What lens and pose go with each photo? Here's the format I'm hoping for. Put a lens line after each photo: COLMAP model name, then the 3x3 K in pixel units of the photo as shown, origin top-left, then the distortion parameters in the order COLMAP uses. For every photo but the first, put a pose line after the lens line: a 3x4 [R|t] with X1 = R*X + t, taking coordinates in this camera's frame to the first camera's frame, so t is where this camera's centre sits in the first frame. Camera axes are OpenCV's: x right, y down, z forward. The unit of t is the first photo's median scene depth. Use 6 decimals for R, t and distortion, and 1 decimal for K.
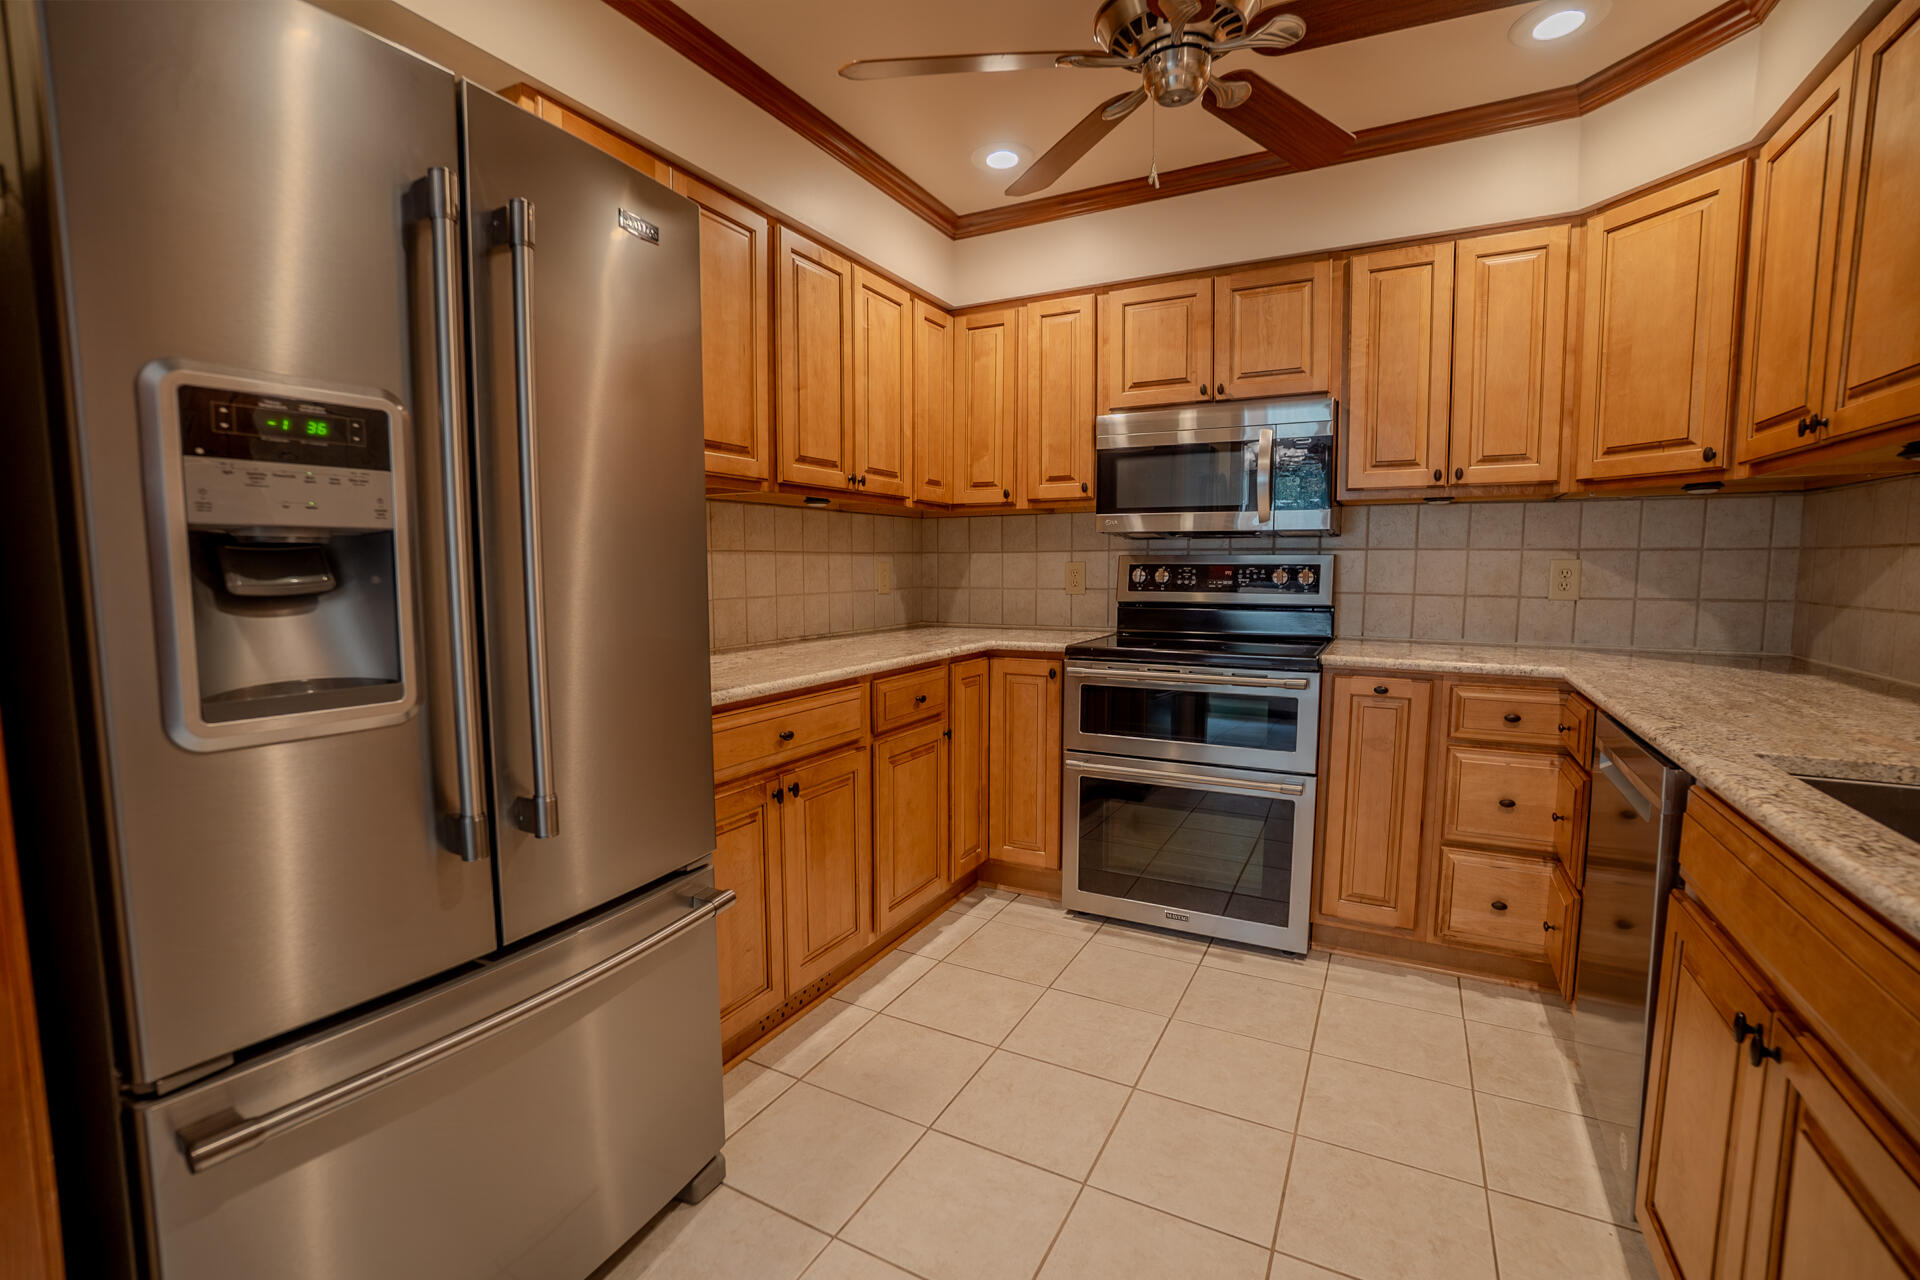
lens RADIAL K [[856.8, 0, 925.3], [0, 856.8, 651.0], [0, 0, 1]] dist [-0.062400, 0.020006]
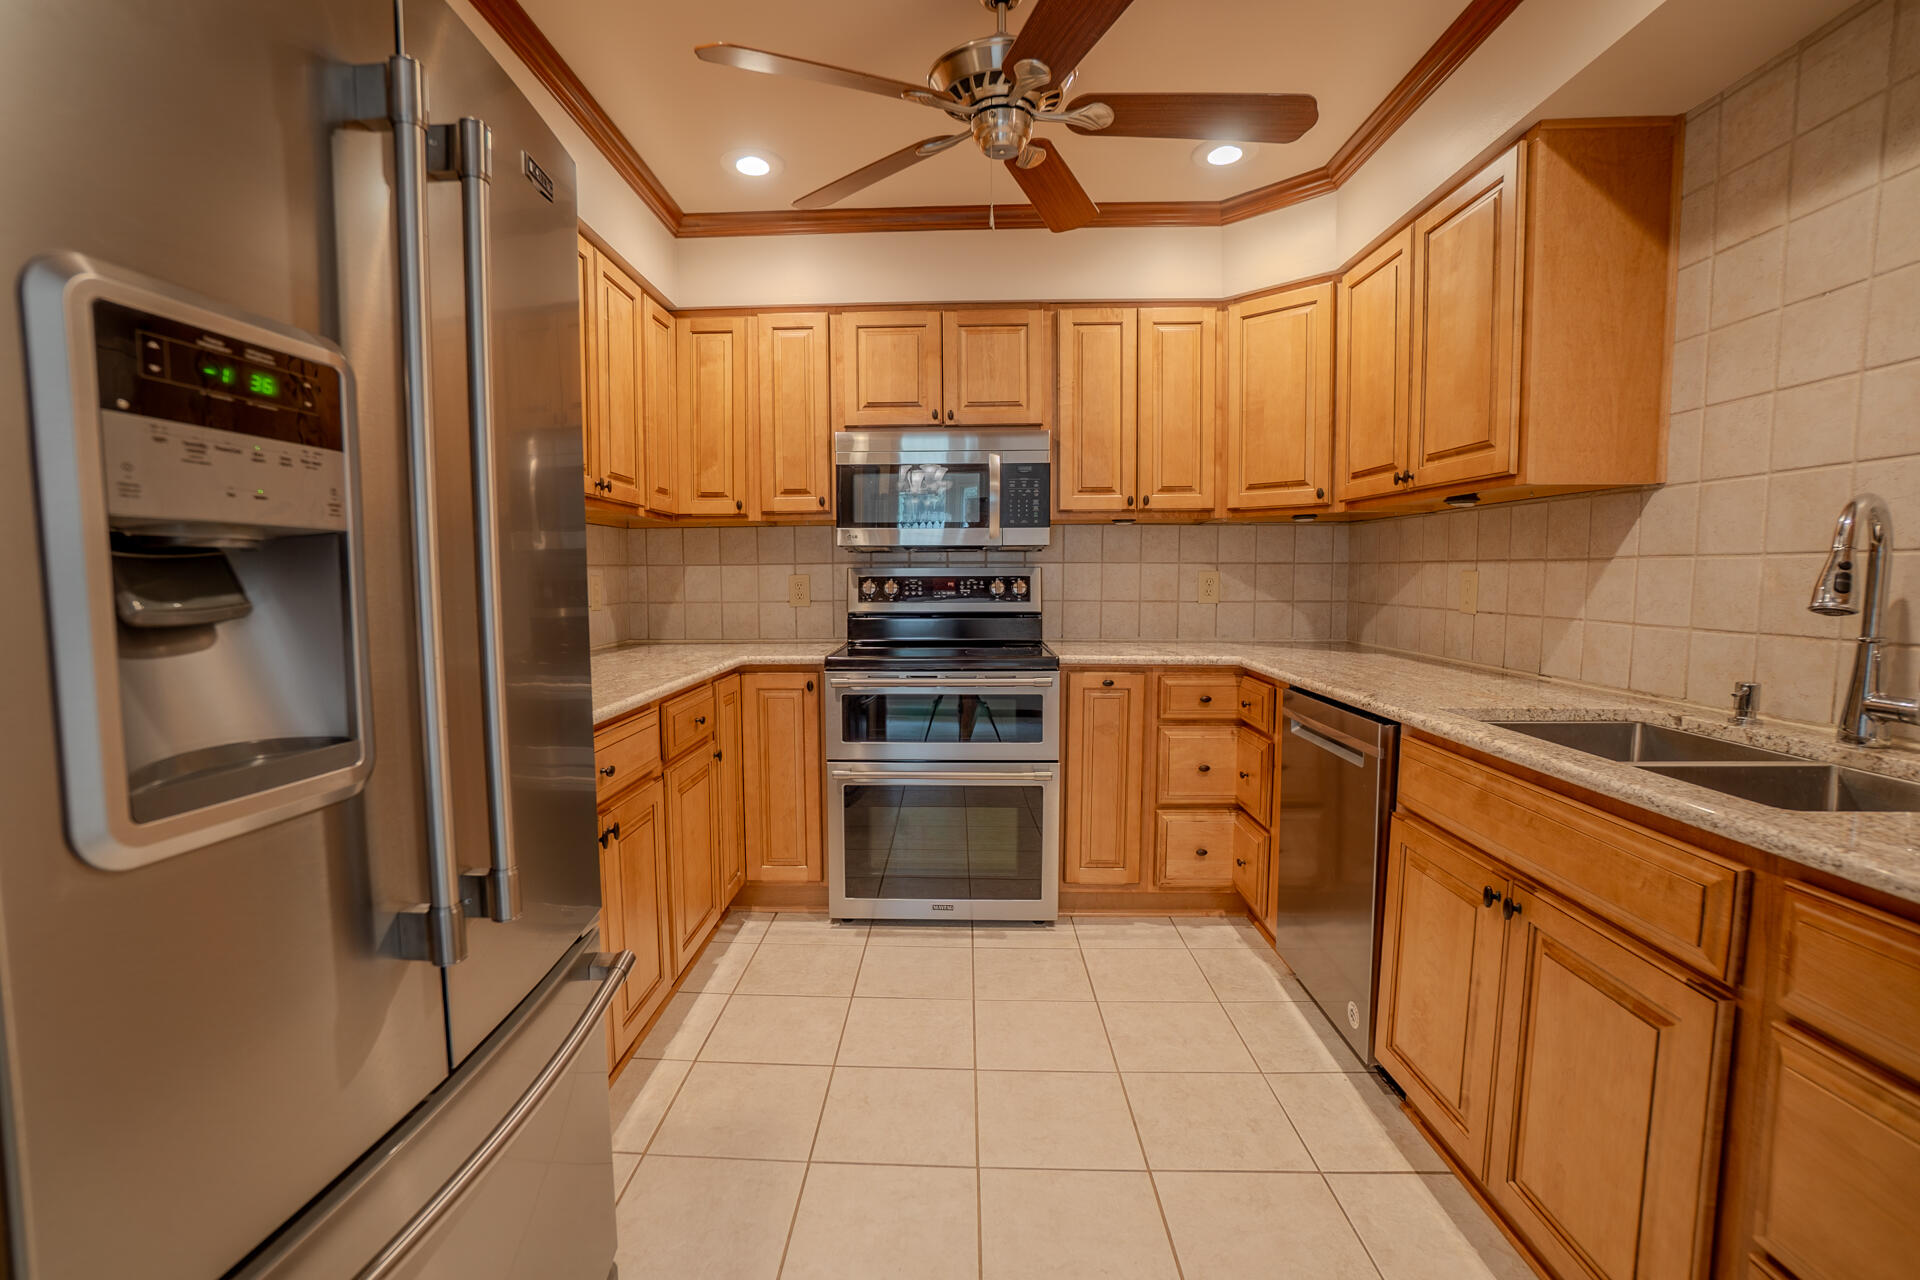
lens RADIAL K [[856.8, 0, 926.5], [0, 856.8, 649.4], [0, 0, 1]] dist [-0.062400, 0.020006]
pose [[0.892027, -0.039765, 0.450230, -0.217187], [0.047076, 0.998879, -0.005046, -0.006068], [-0.449524, 0.025696, 0.892898, 0.051649]]
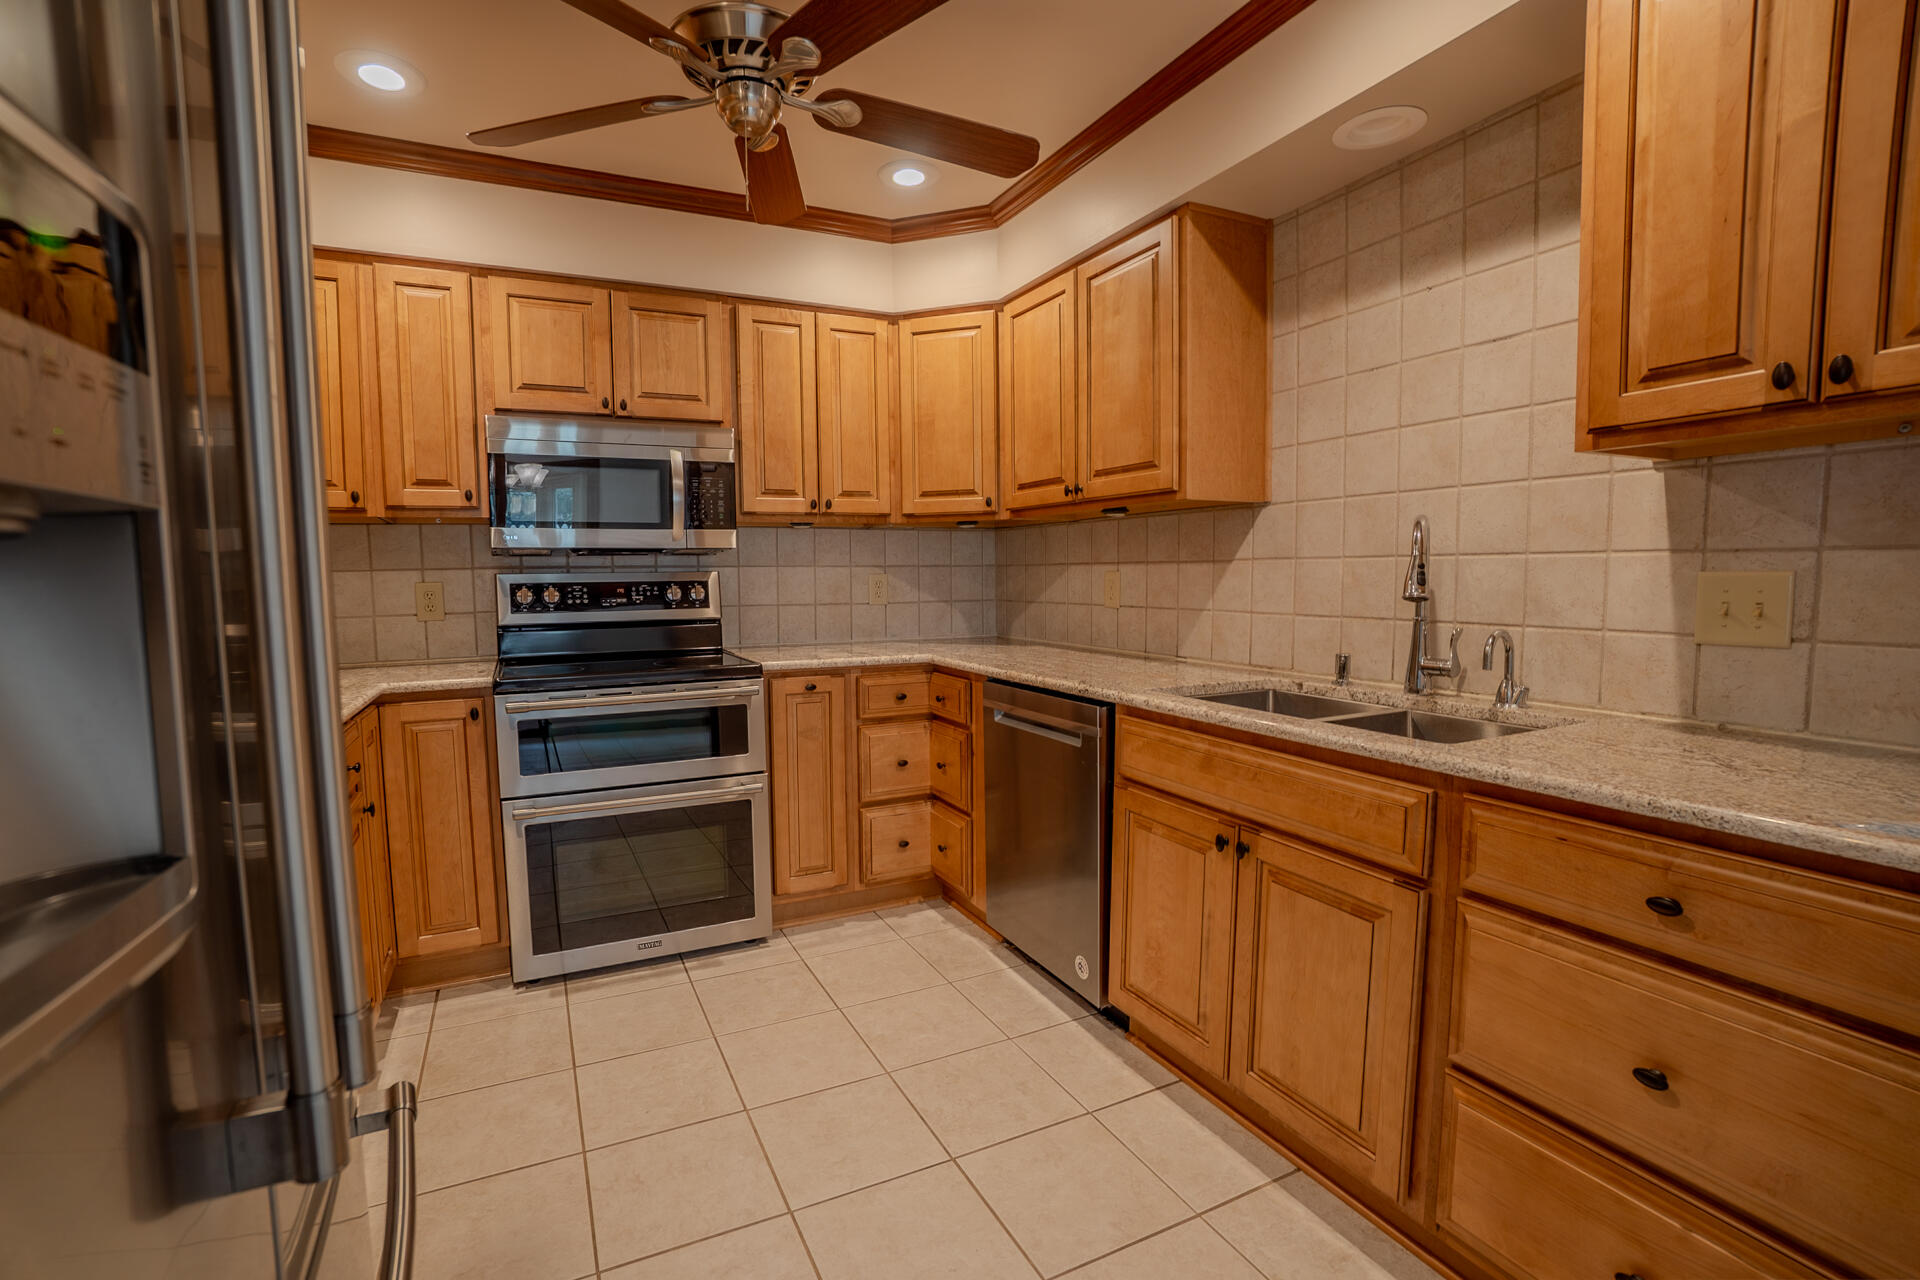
lens RADIAL K [[856.8, 0, 933.0], [0, 856.8, 650.2], [0, 0, 1]] dist [-0.062400, 0.020006]
pose [[0.573253, -0.074039, 0.816027, -0.321494], [0.092110, 0.995419, 0.025608, -0.019188], [-0.814185, 0.060485, 0.577447, 0.179237]]
